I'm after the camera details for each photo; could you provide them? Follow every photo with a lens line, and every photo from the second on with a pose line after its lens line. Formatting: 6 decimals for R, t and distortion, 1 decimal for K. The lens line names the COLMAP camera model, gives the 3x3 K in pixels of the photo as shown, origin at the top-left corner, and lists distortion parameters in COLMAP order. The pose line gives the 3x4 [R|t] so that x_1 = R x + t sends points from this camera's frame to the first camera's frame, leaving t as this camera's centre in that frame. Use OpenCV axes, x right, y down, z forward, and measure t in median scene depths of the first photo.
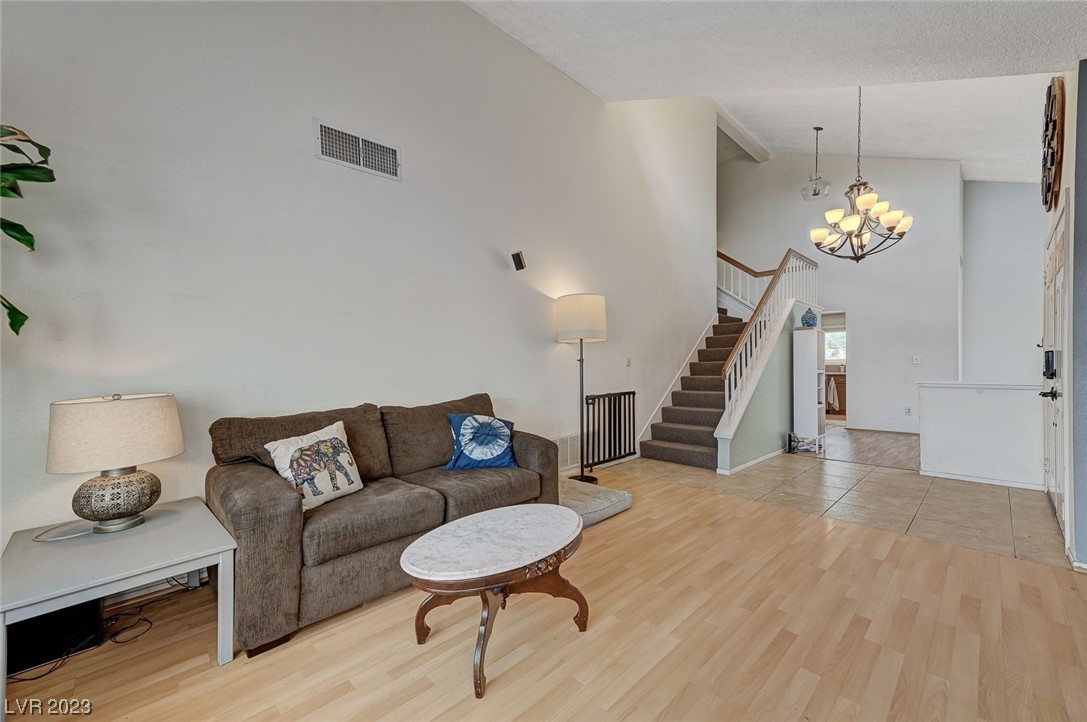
lens RADIAL K [[421.7, 0, 557.8], [0, 421.7, 369.3], [0, 0, 1]] dist [0.015047, 0.000191]
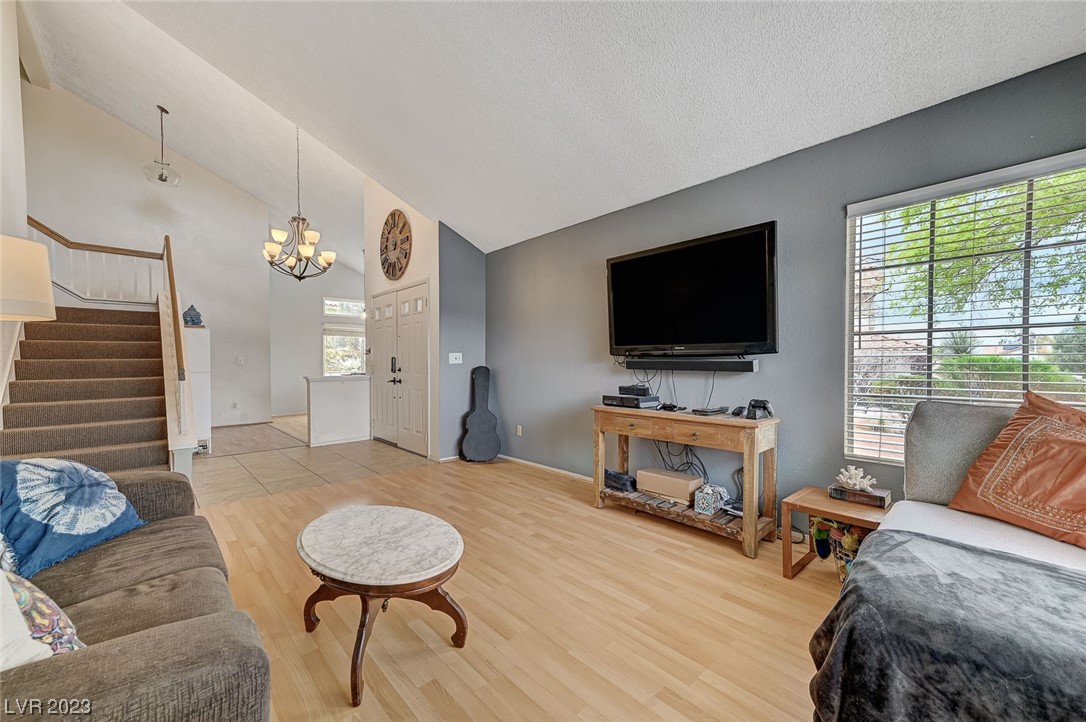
lens RADIAL K [[414.4, 0, 543.0], [0, 414.4, 361.0], [0, 0, 1]] dist [0.000300, 0.000085]
pose [[0.023019, 0.015074, 0.999621, -0.711207], [0.009420, 0.999839, -0.015294, 0.006846], [-0.999691, 0.009768, 0.022874, 0.402972]]
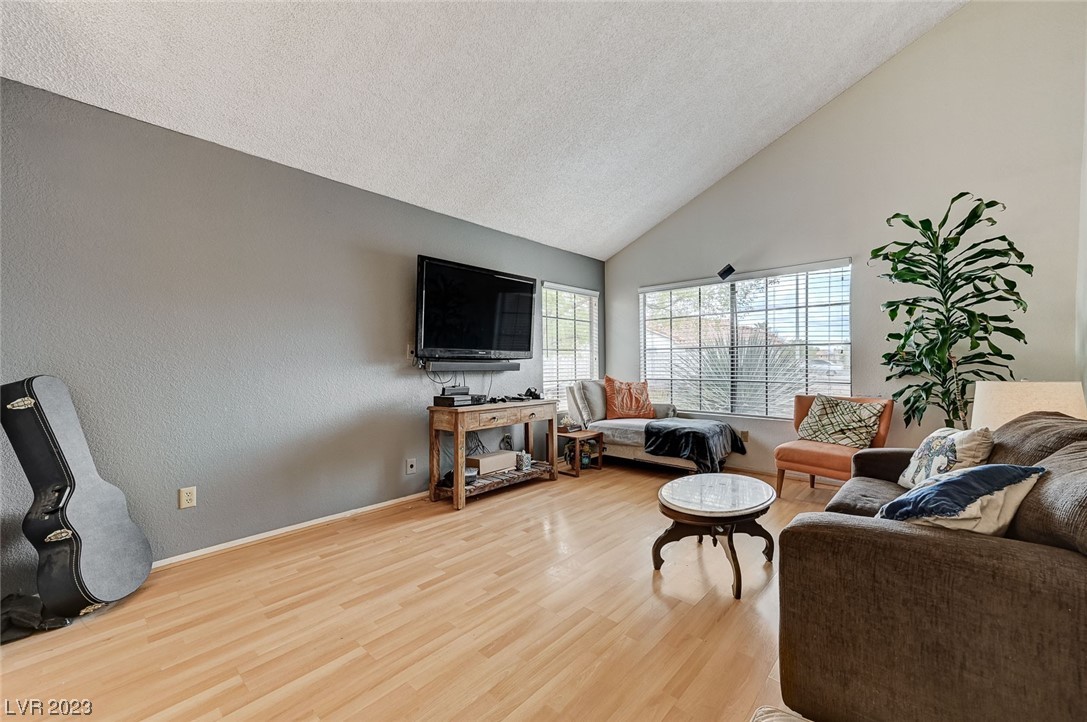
lens RADIAL K [[430.6, 0, 544.0], [0, 430.6, 367.6], [0, 0, 1]] dist [0.028097, -0.000102]
pose [[-0.999400, 0.019740, -0.028460, 0.286428], [0.019120, 0.999578, 0.021882, -0.021194], [0.028880, 0.021324, -0.999355, 1.538464]]
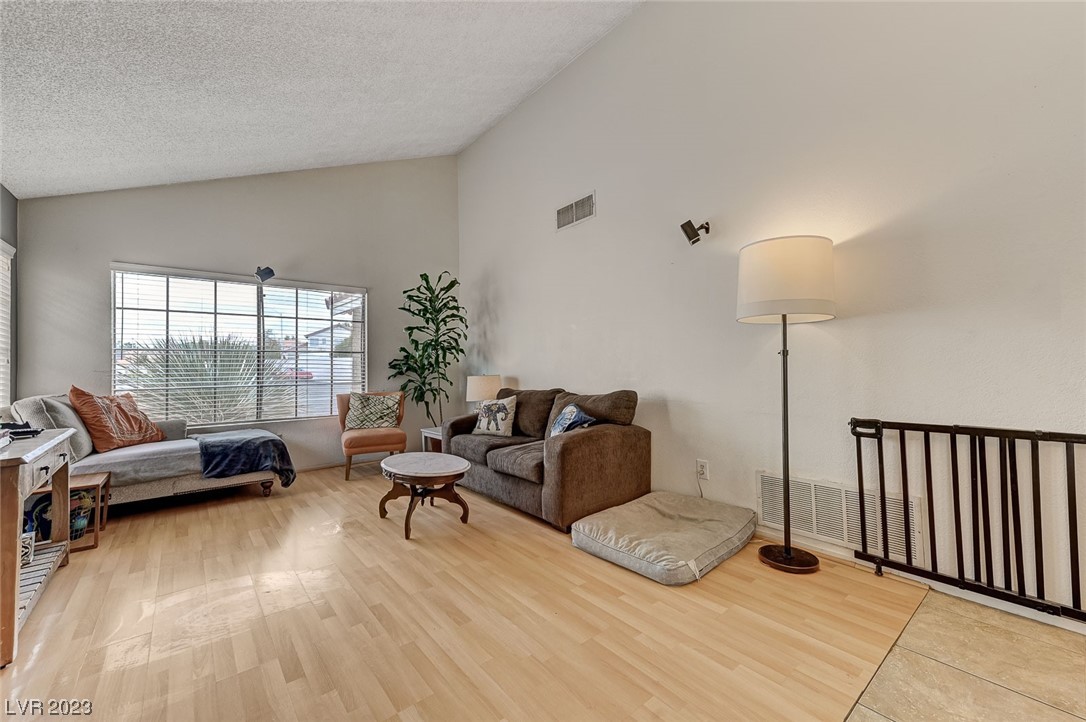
lens RADIAL K [[448.7, 0, 544.5], [0, 448.7, 347.7], [0, 0, 1]] dist [0.001526, 0.000268]
pose [[-0.098003, -0.027906, -0.994795, 1.090370], [-0.000200, 0.999607, -0.028021, -0.016156], [0.995186, -0.002547, -0.097970, 1.103991]]
